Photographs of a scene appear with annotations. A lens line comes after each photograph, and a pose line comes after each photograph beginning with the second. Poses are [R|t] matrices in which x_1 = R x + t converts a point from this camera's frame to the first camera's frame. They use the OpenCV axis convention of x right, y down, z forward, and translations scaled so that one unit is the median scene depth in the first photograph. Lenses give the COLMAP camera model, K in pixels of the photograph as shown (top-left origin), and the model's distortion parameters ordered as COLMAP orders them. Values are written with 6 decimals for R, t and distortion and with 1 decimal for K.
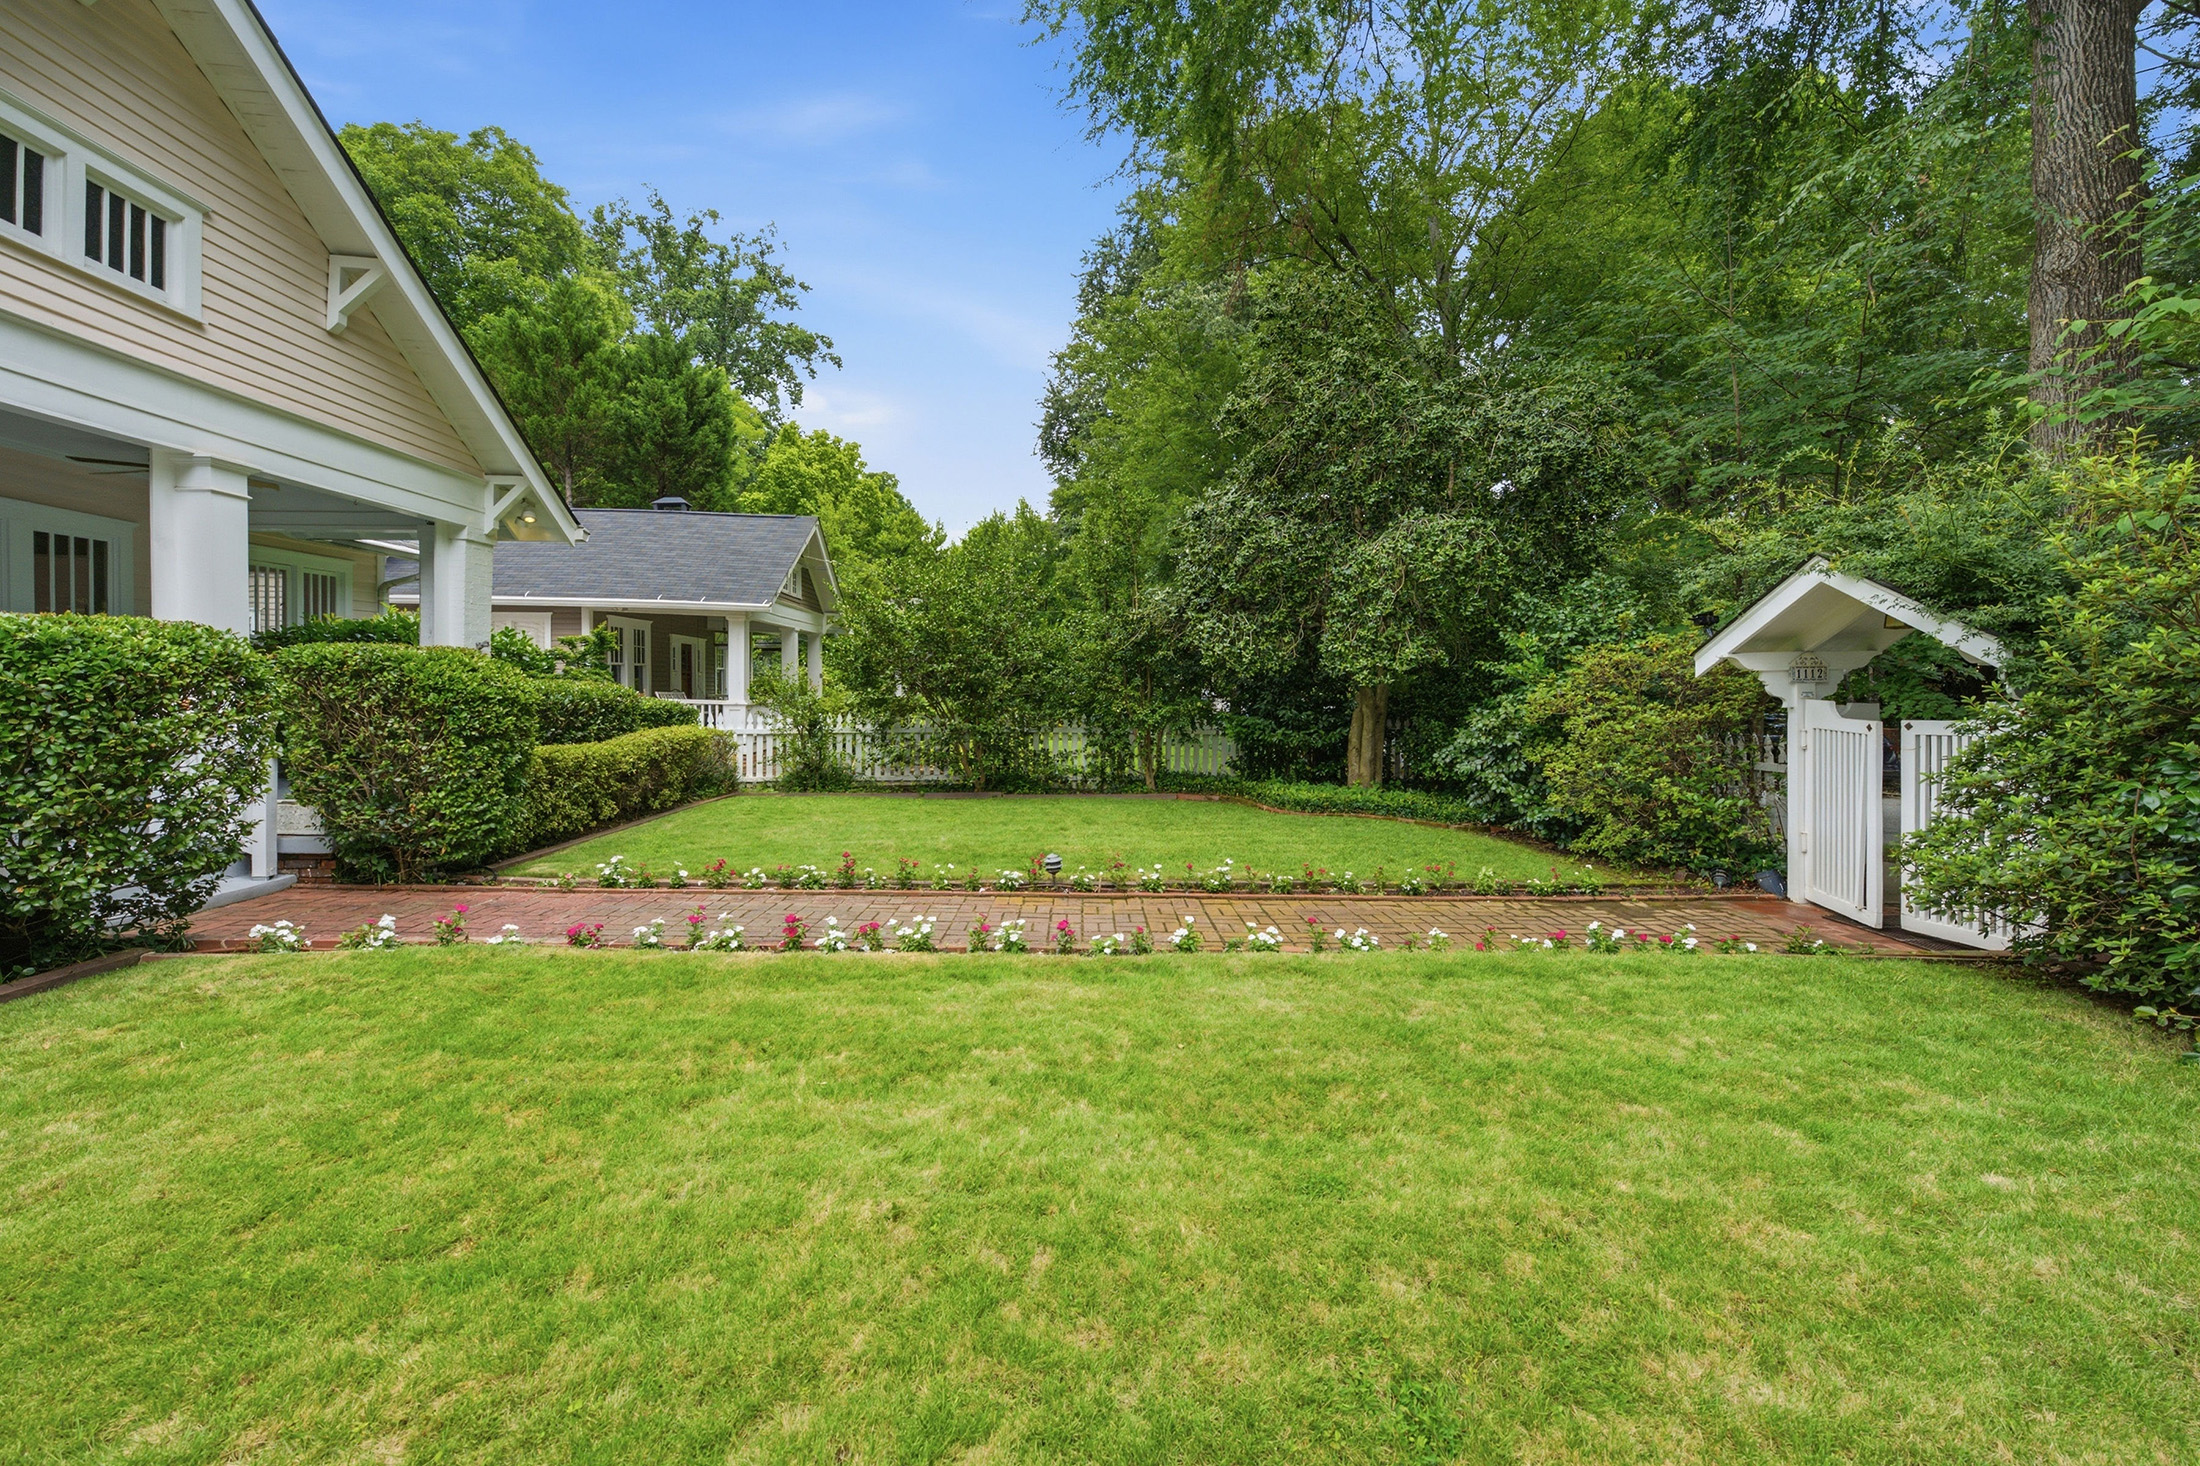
lens RADIAL K [[876.2, 0, 1113.8], [0, 876.2, 700.9], [0, 0, 1]] dist [0.001201, 0.000292]
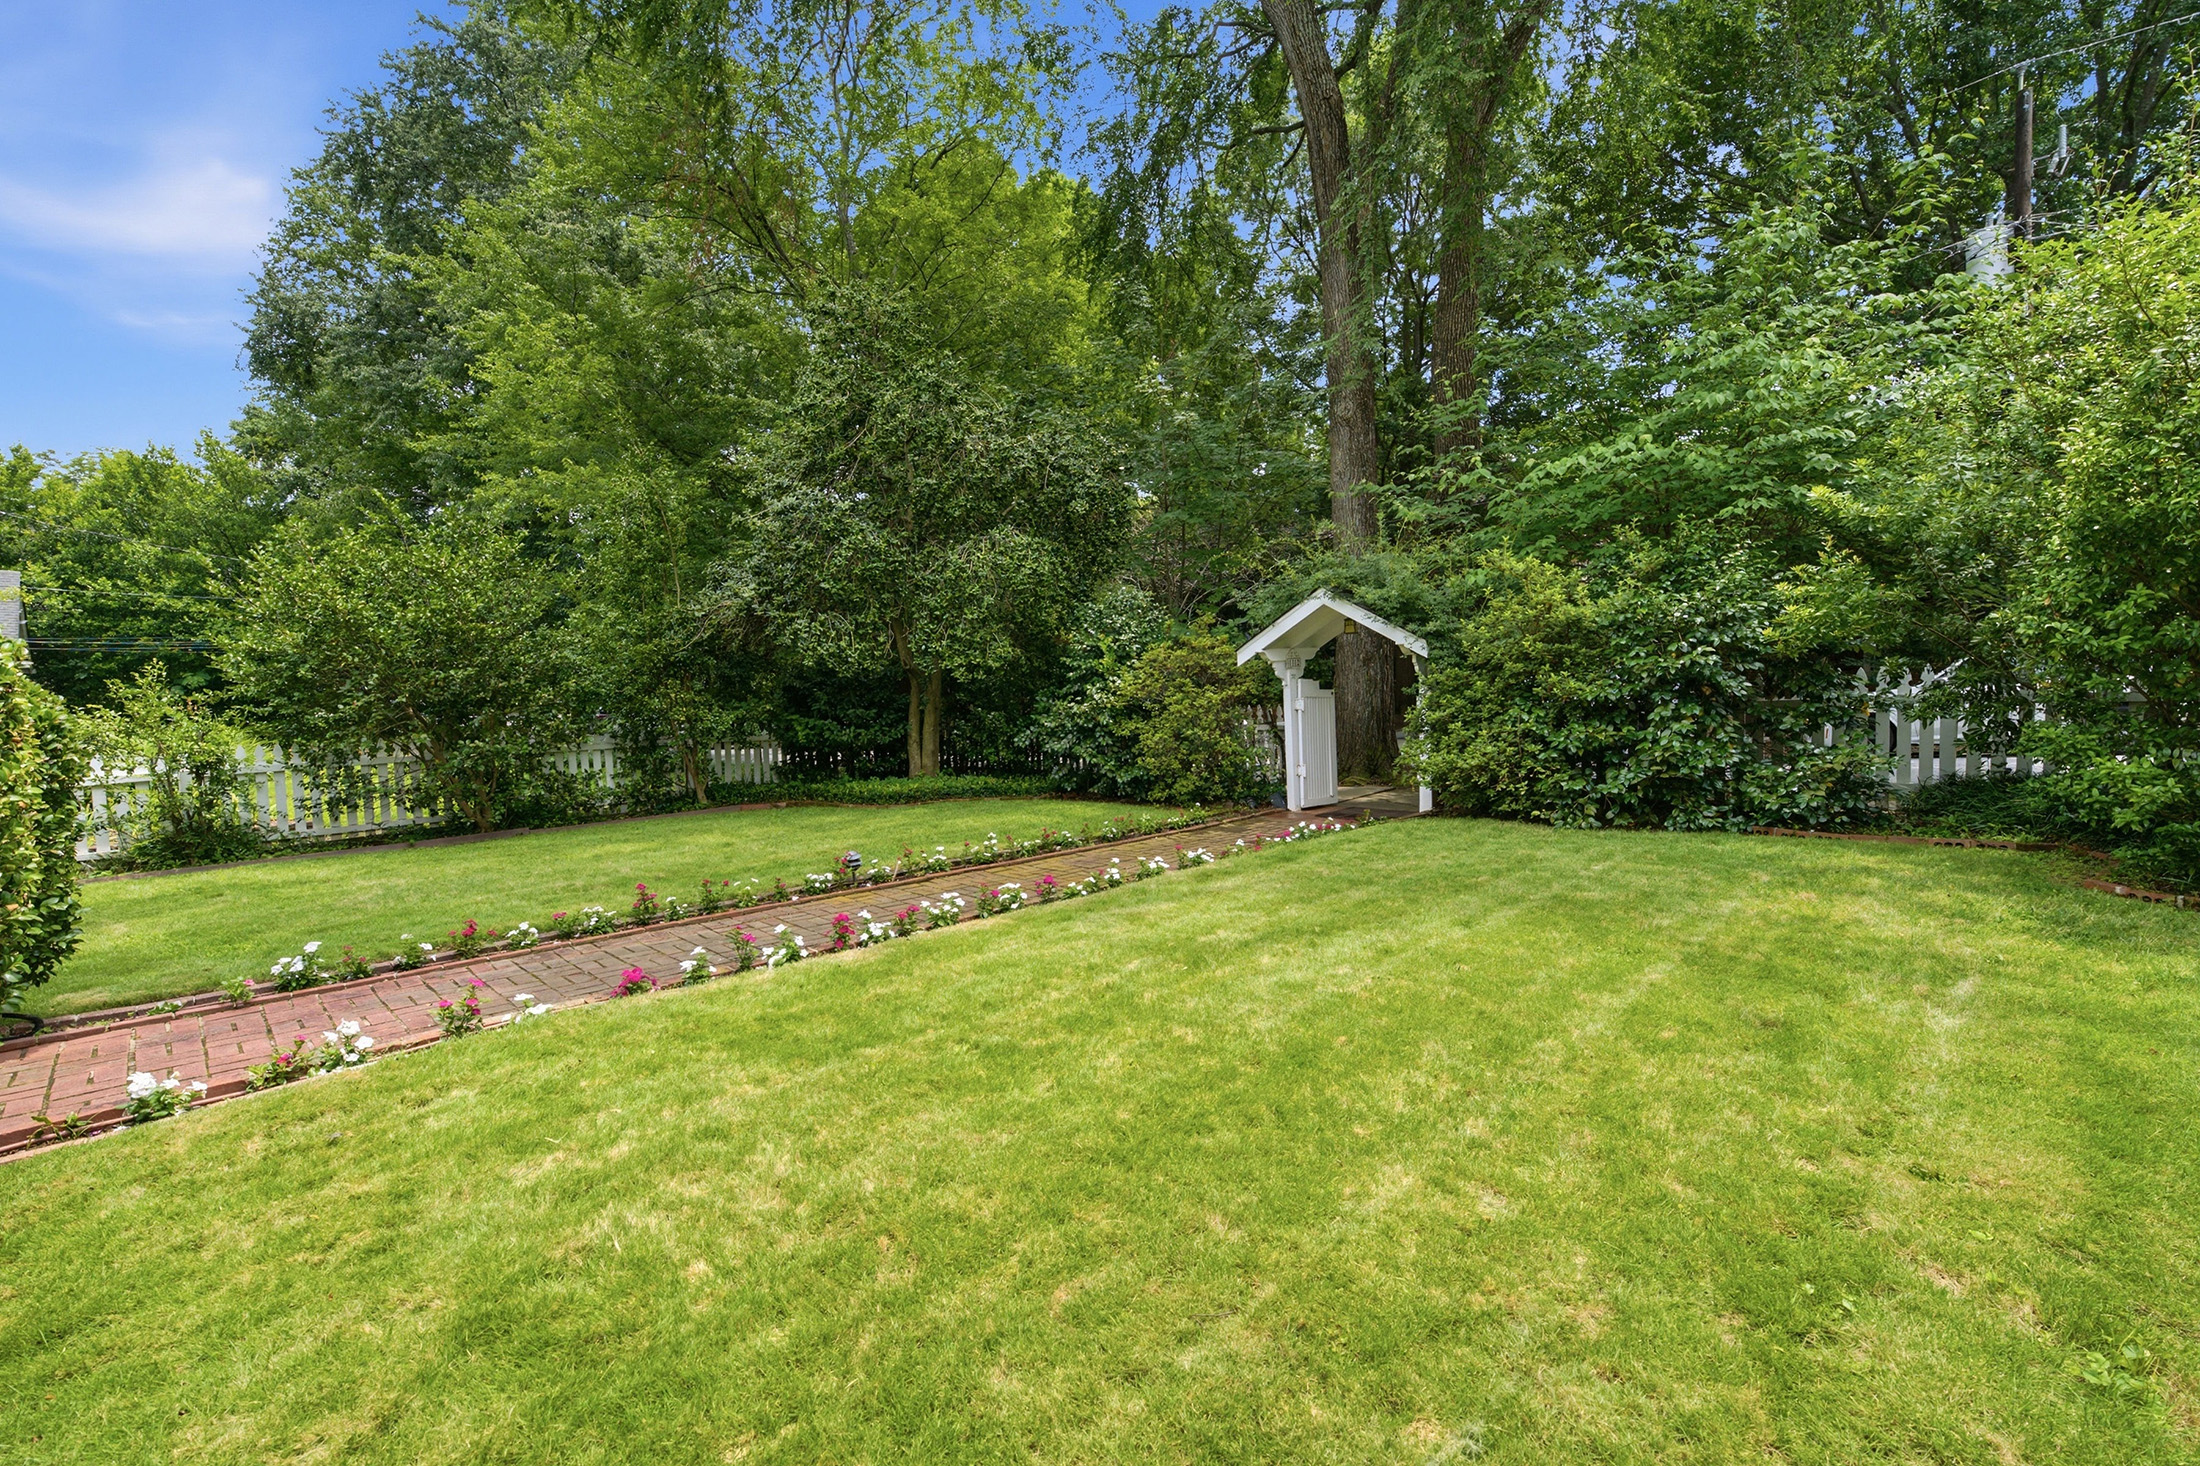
lens RADIAL K [[932.6, 0, 1100.0], [0, 932.6, 733.0], [0, 0, 1]] dist [-0.000033, 0.000014]
pose [[0.738150, -0.063590, 0.671633, -0.356573], [0.045025, 0.997972, 0.045003, 0.002130], [-0.673133, -0.002979, 0.739516, 0.010058]]
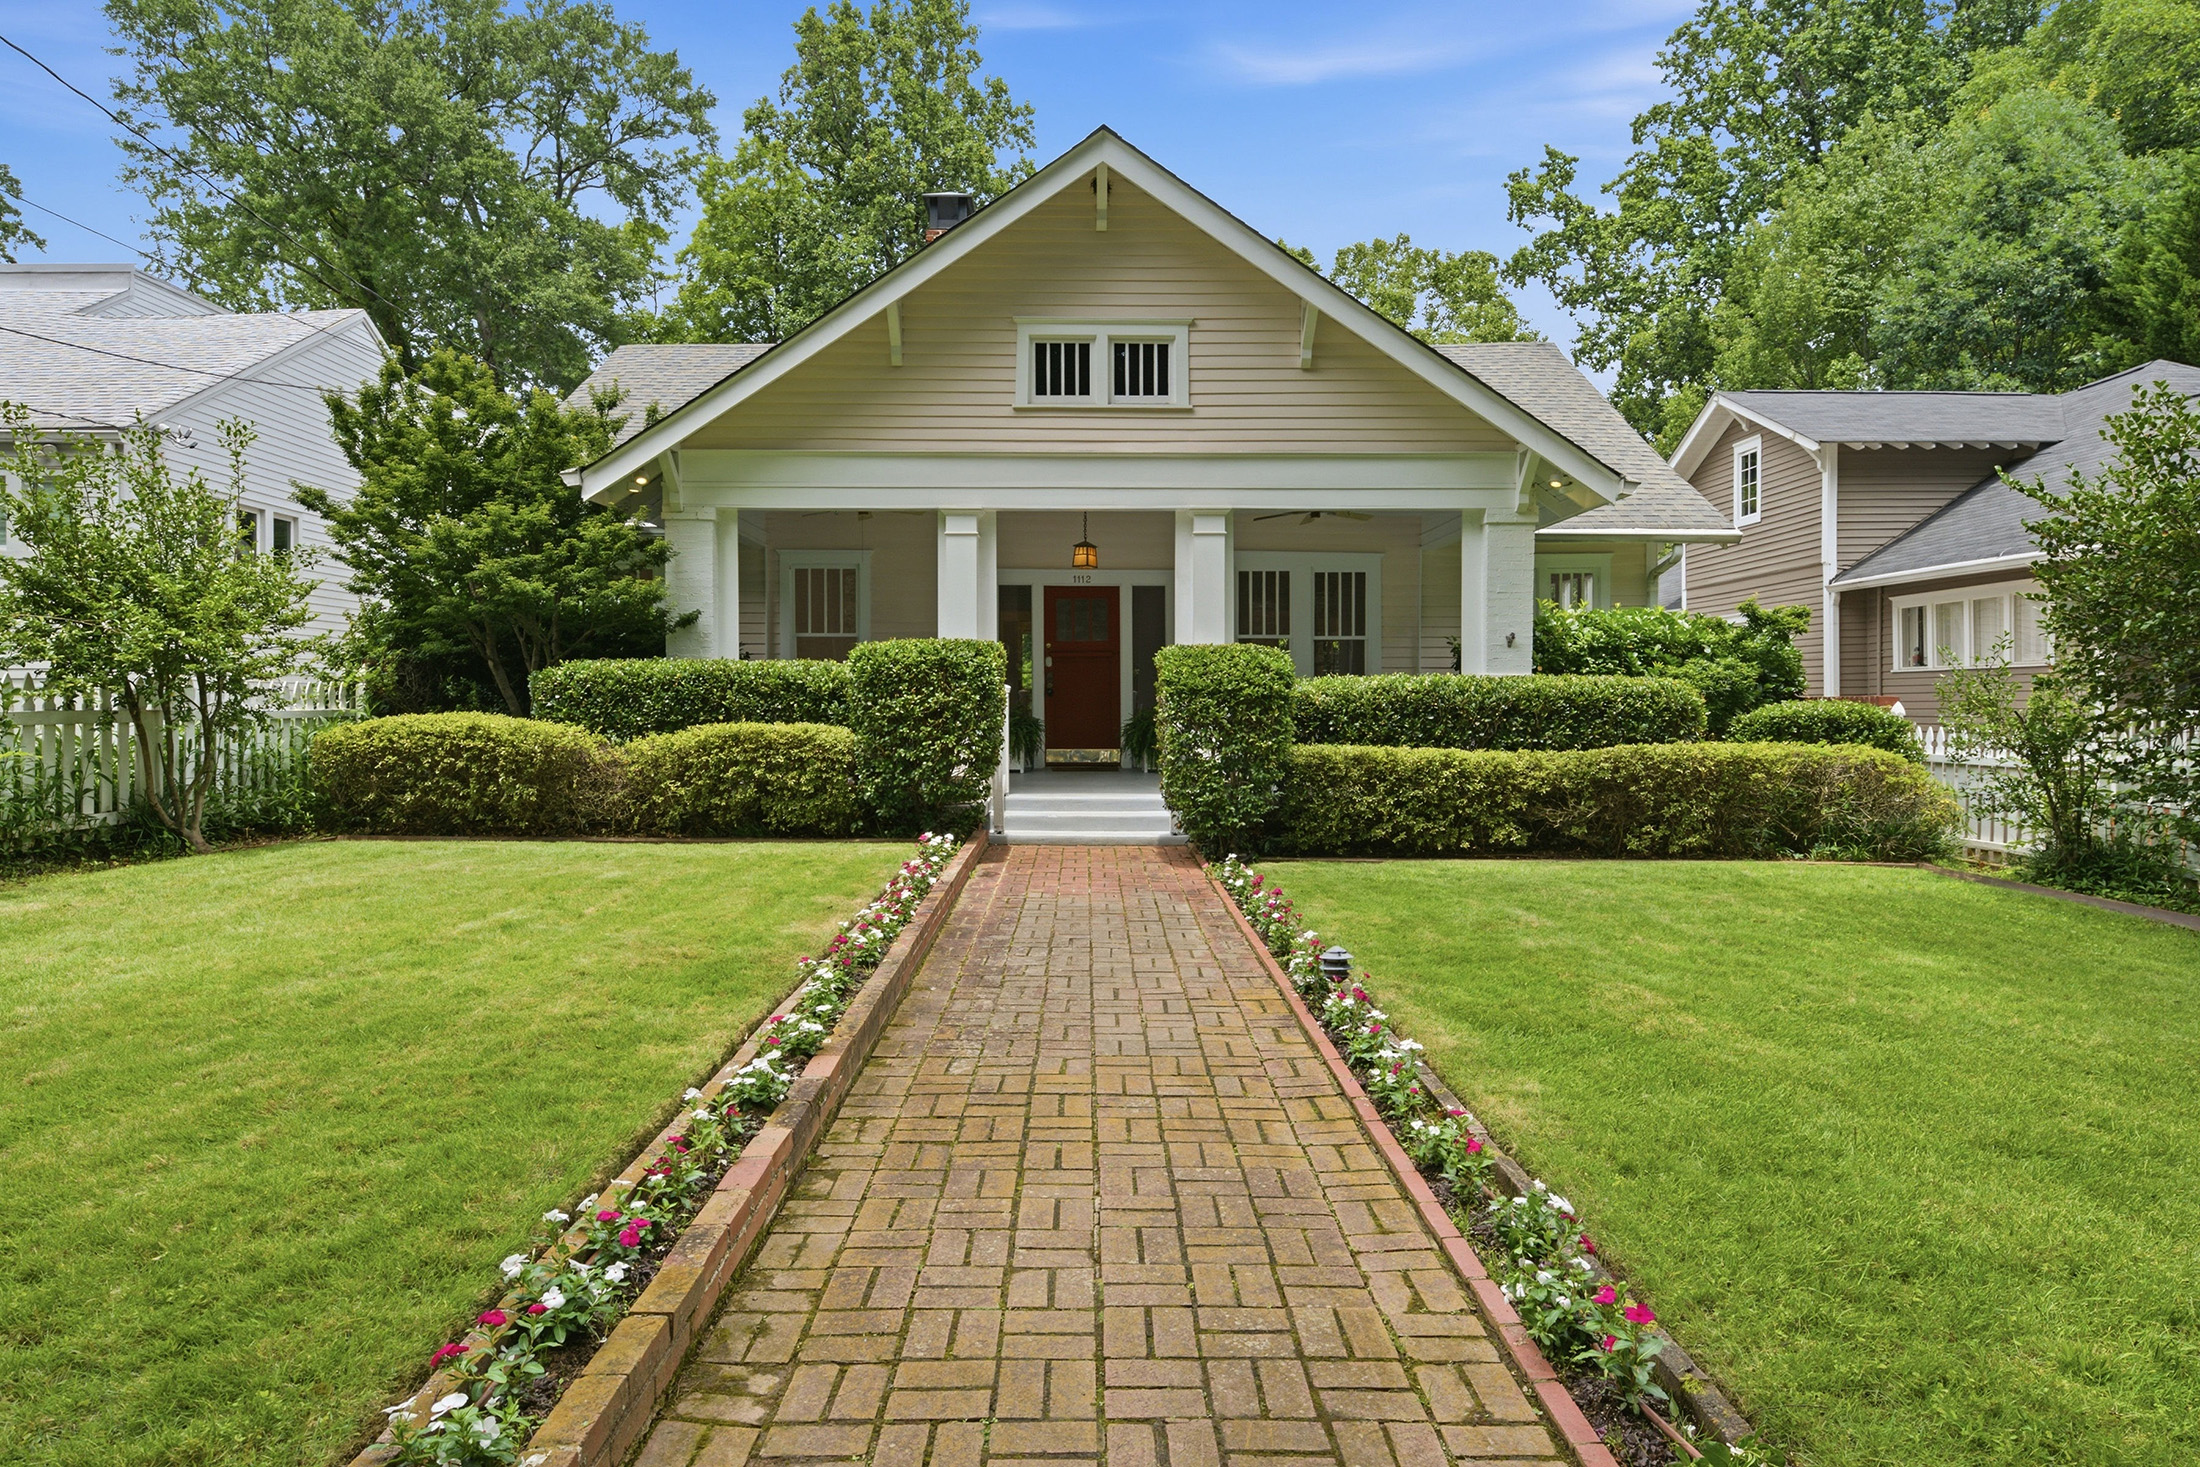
lens RADIAL K [[1256.2, 0, 1098.7], [0, 1256.2, 712.0], [0, 0, 1]] dist [0.002873, 0.000584]
pose [[-0.053342, 0.000700, -0.998576, 0.479494], [-0.017229, 0.999850, 0.001622, 0.013284], [0.998428, 0.017291, -0.053322, 0.551255]]
